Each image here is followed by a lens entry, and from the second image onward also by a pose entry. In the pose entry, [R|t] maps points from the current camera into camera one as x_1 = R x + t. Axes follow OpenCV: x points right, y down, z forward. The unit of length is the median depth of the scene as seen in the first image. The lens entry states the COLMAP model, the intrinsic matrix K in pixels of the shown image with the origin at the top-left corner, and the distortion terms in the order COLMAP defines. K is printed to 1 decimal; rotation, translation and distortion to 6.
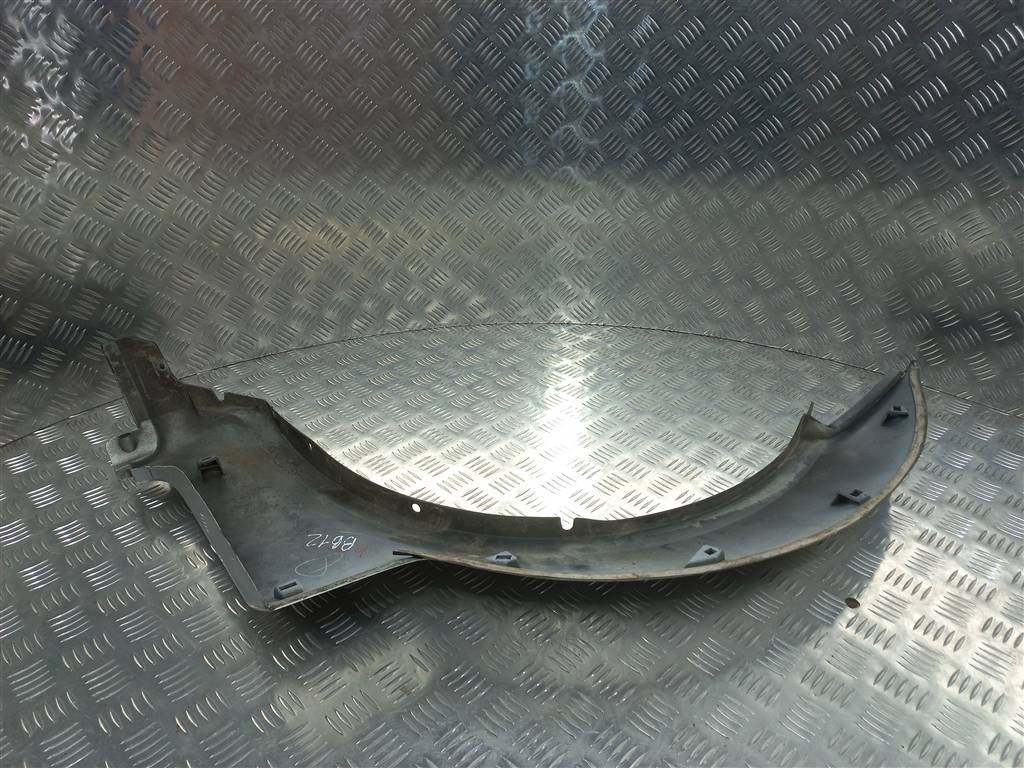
lens RADIAL K [[728.1, 0, 554.8], [0, 728.1, 383.9], [0, 0, 1]] dist [0.004451, 0.003819]
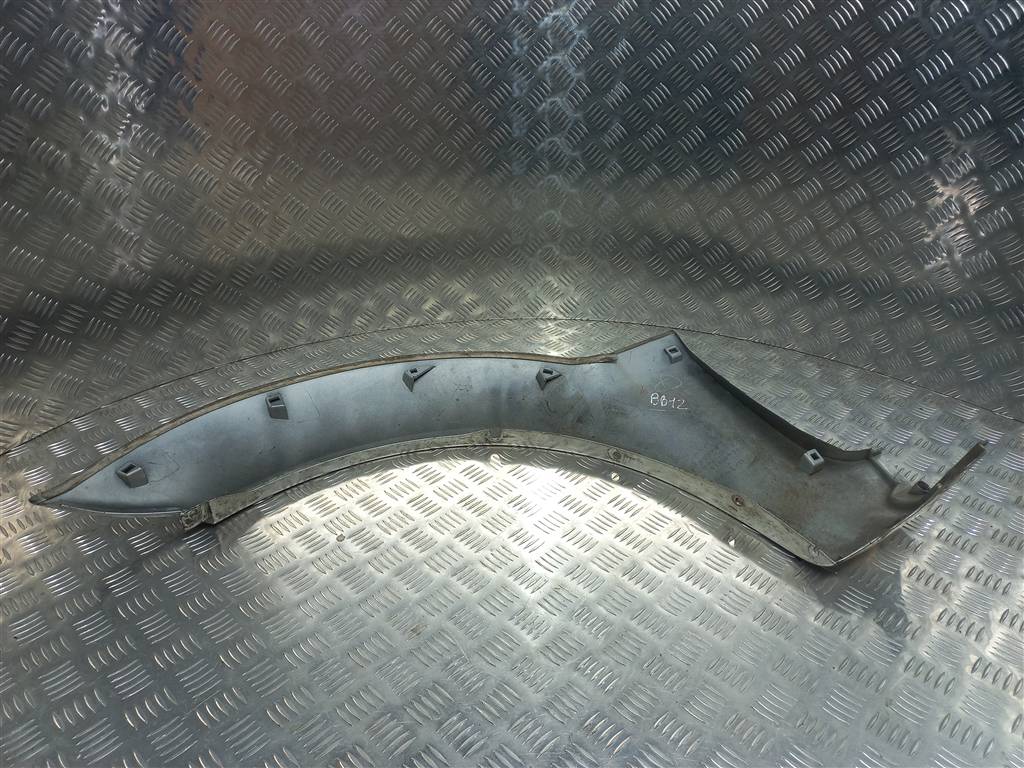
lens RADIAL K [[728.1, 0, 554.8], [0, 728.1, 383.9], [0, 0, 1]] dist [0.004451, 0.003819]
pose [[0.999871, -0.009176, 0.013206, 0.003900], [0.009136, 0.999953, 0.003141, 0.012783], [-0.013234, -0.003020, 0.999908, -0.103331]]
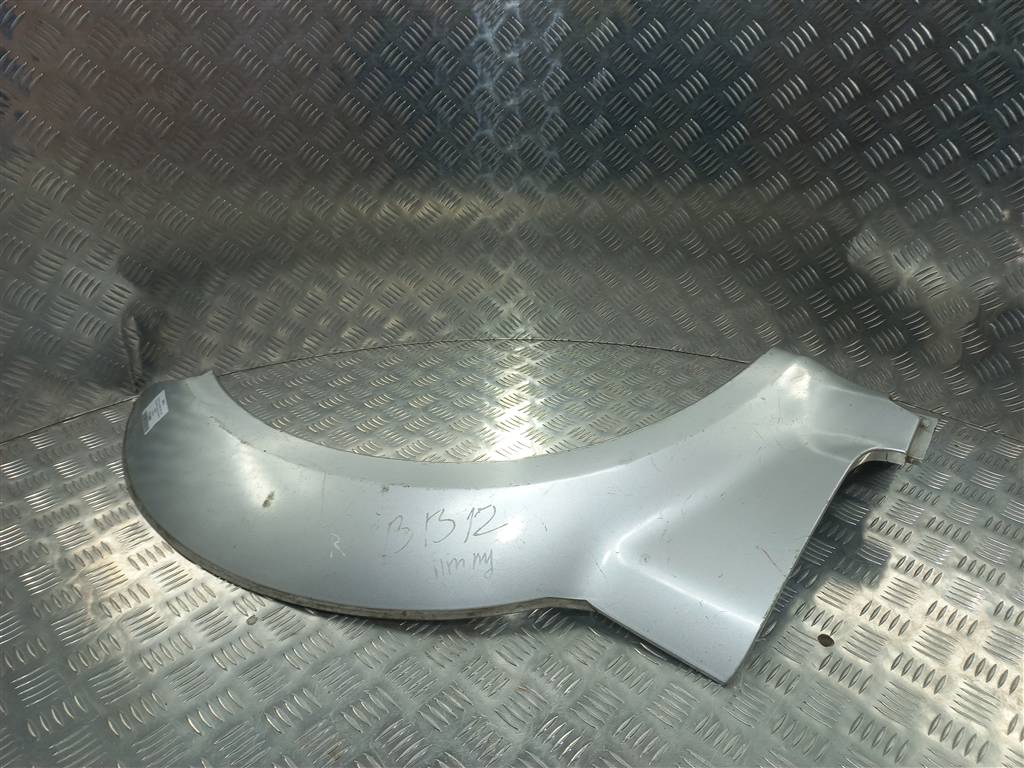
lens RADIAL K [[728.4, 0, 560.2], [0, 728.4, 383.9], [0, 0, 1]] dist [0.005820, 0.000339]
pose [[0.999495, -0.013458, 0.028779, 0.032464], [0.013911, 0.999782, -0.015587, -0.011198], [-0.028563, 0.015979, 0.999464, 0.051878]]
